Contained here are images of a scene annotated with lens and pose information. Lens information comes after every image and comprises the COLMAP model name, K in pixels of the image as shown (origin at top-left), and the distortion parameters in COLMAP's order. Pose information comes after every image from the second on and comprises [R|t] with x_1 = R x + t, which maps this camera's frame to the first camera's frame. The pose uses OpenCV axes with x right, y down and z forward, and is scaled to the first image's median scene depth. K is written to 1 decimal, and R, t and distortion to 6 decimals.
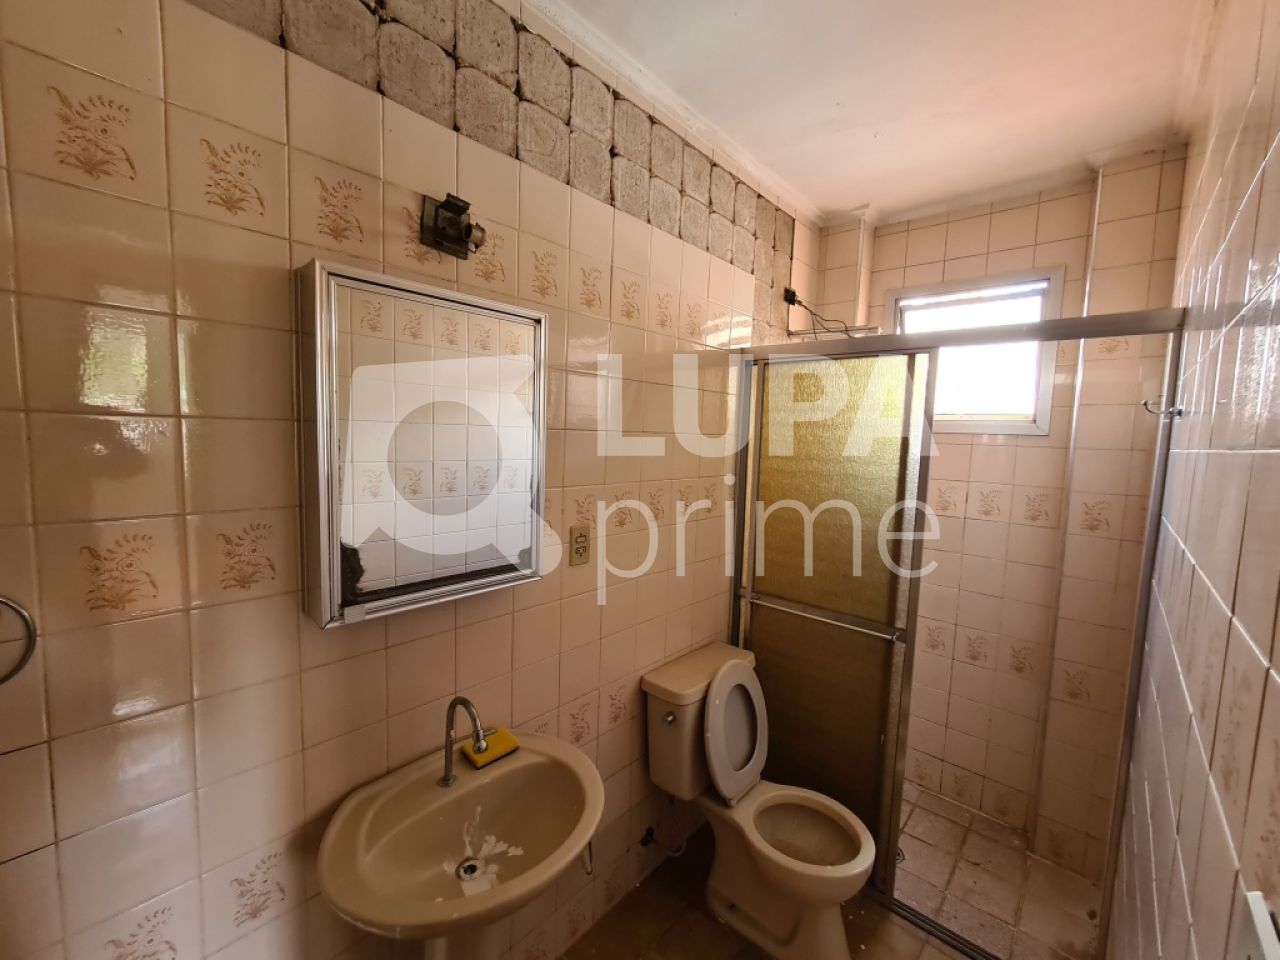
lens RADIAL K [[522.8, 0, 642.7], [0, 522.8, 480.6], [0, 0, 1]] dist [-0.003773, 0.000853]
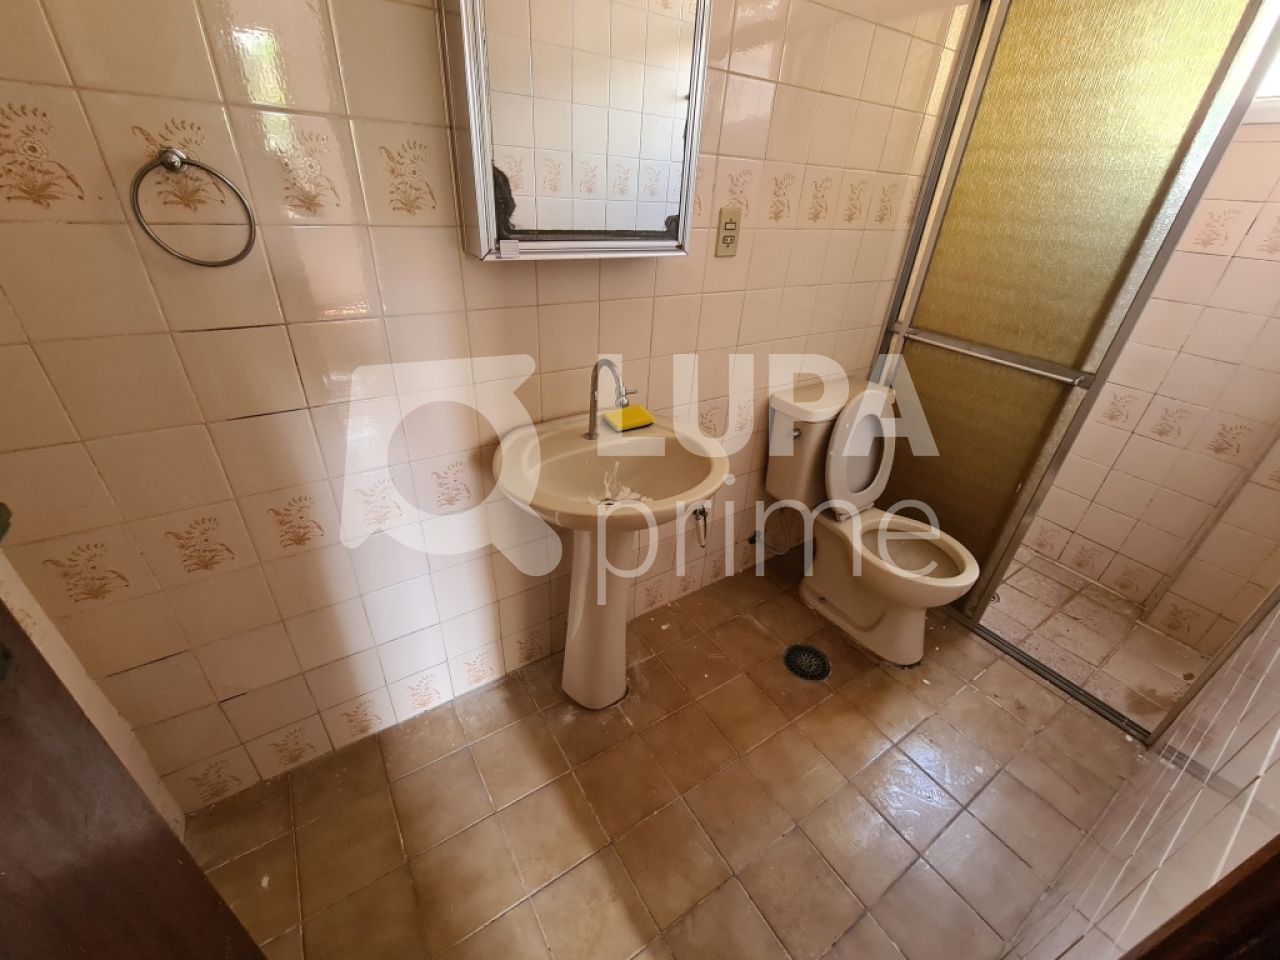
lens RADIAL K [[522.8, 0, 642.5], [0, 522.8, 481.8], [0, 0, 1]] dist [-0.003773, 0.000853]
pose [[0.968471, 0.145841, -0.201977, -0.018518], [-0.049761, 0.907644, 0.416780, 0.144541], [0.244107, -0.393589, 0.886284, -0.009659]]
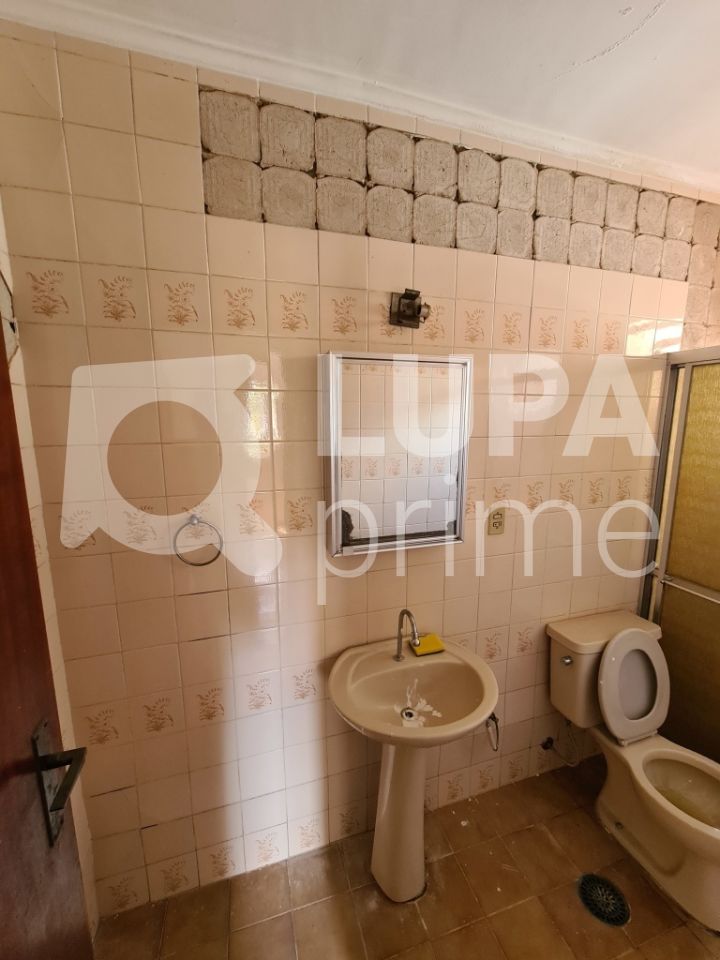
lens RADIAL K [[392.1, 0, 360.1], [0, 392.1, 482.2], [0, 0, 1]] dist [-0.003773, 0.000853]
pose [[0.858060, 0.047960, -0.511304, 0.093869], [-0.014877, 0.997533, 0.068603, -0.042532], [0.513333, -0.051259, 0.856657, -0.063362]]
